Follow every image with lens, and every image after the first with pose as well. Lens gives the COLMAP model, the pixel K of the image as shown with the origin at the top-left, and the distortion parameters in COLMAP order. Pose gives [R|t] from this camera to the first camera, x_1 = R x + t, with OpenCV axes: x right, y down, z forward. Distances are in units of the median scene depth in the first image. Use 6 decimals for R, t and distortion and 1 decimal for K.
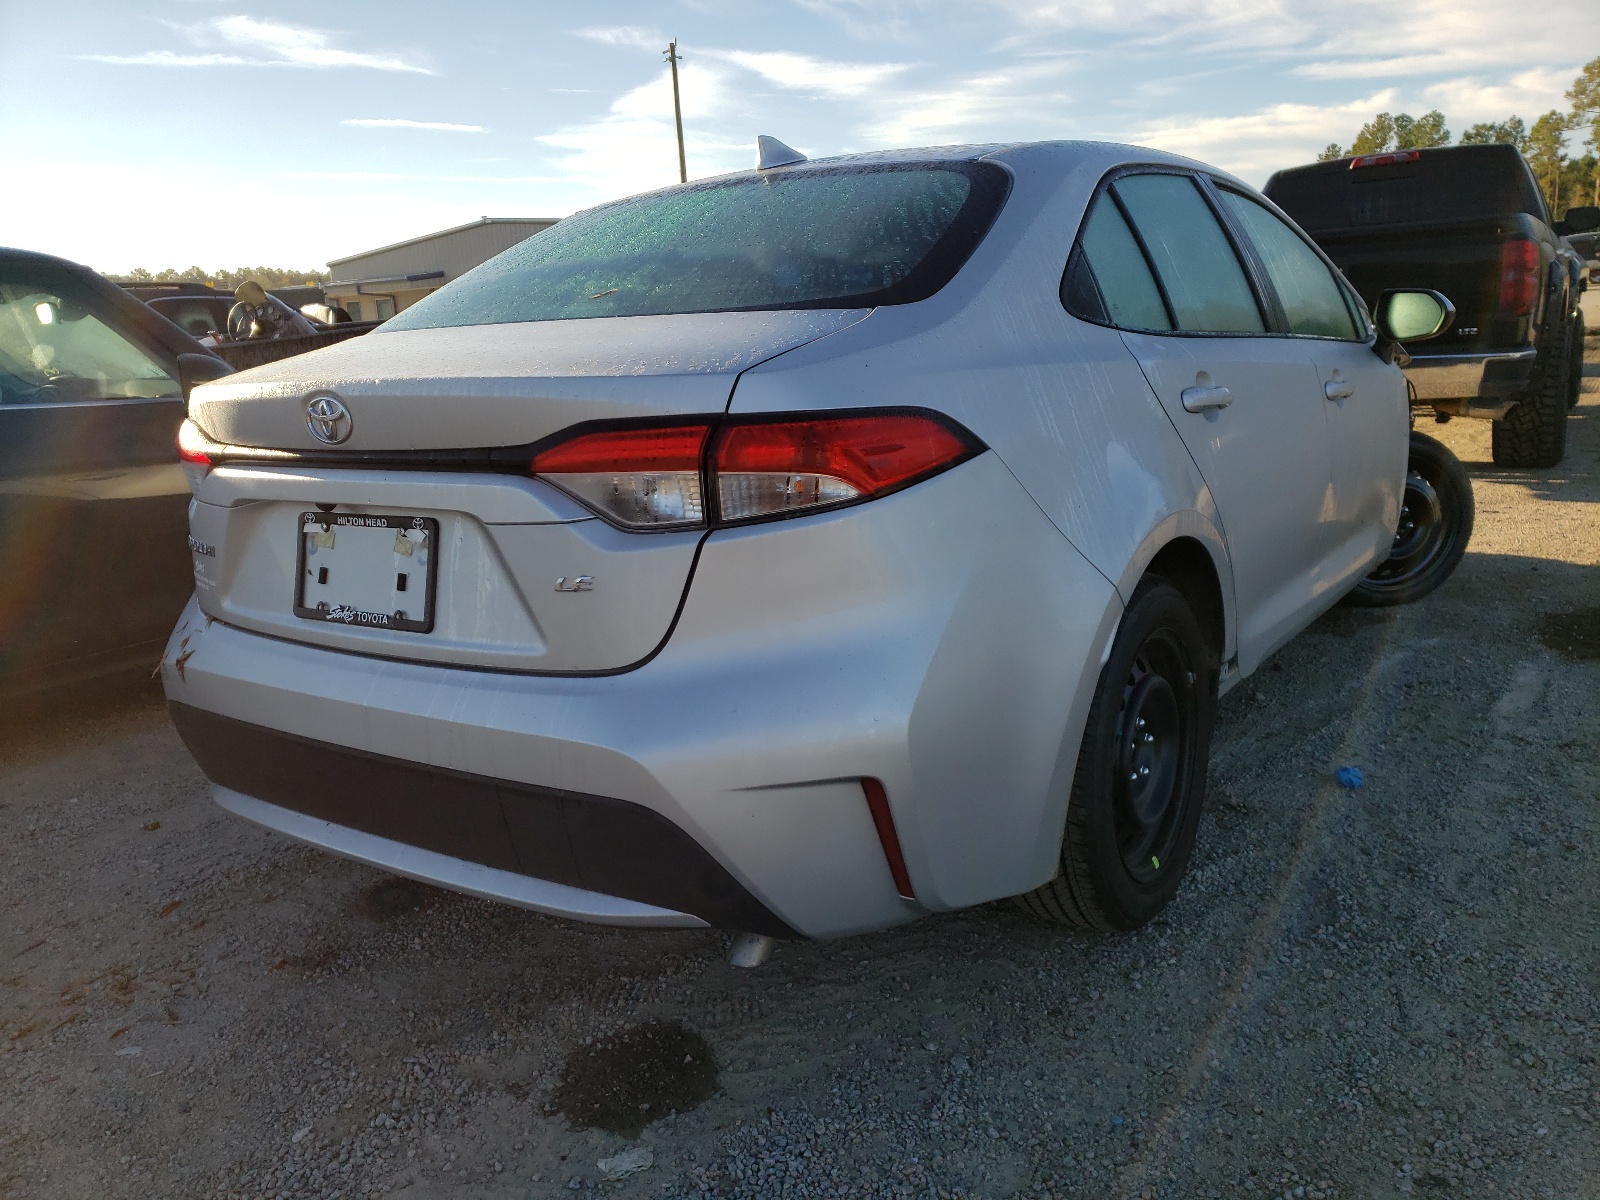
lens RADIAL K [[1235.8, 0, 801.3], [0, 1235.8, 595.9], [0, 0, 1]] dist [0.030316, -0.008405]
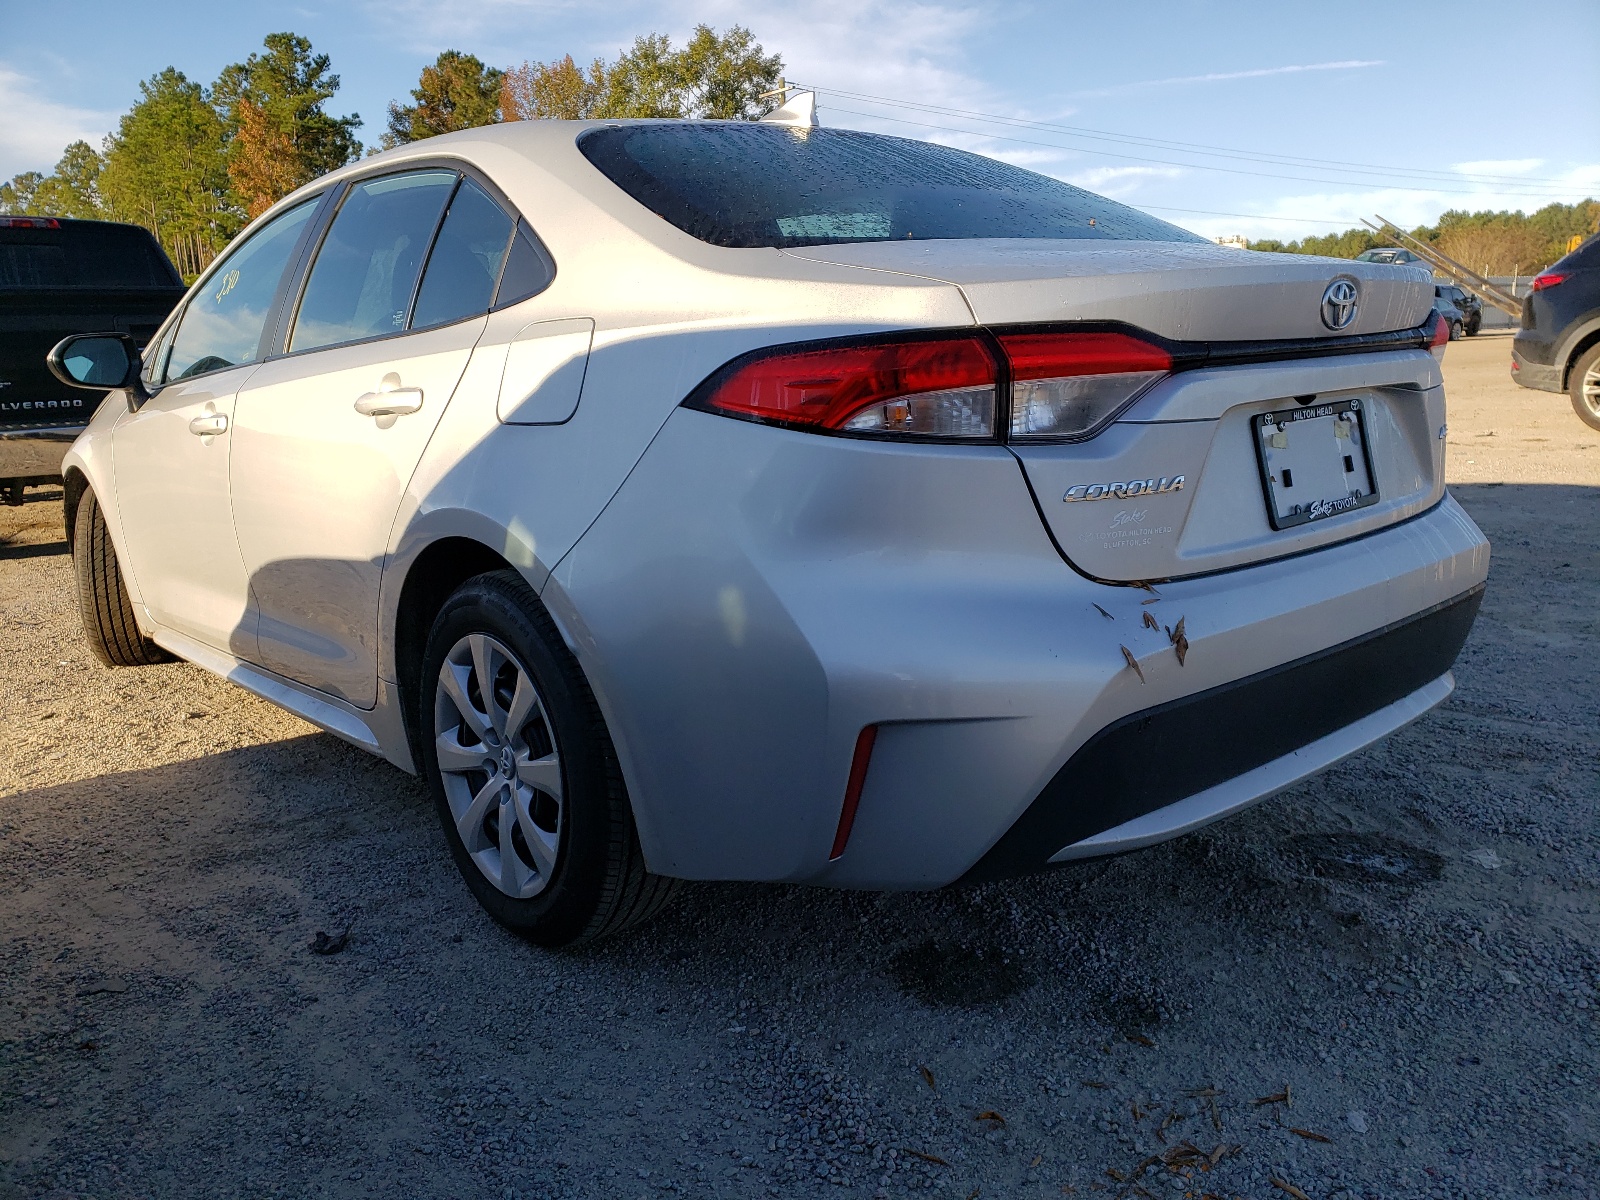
lens RADIAL K [[1235.8, 0, 801.8], [0, 1235.8, 604.0], [0, 0, 1]] dist [0.030316, -0.008405]
pose [[0.247549, -0.143868, 0.958134, -1.414621], [0.236534, 0.967965, 0.084231, -0.091643], [-0.939559, 0.205780, 0.273648, 1.132227]]
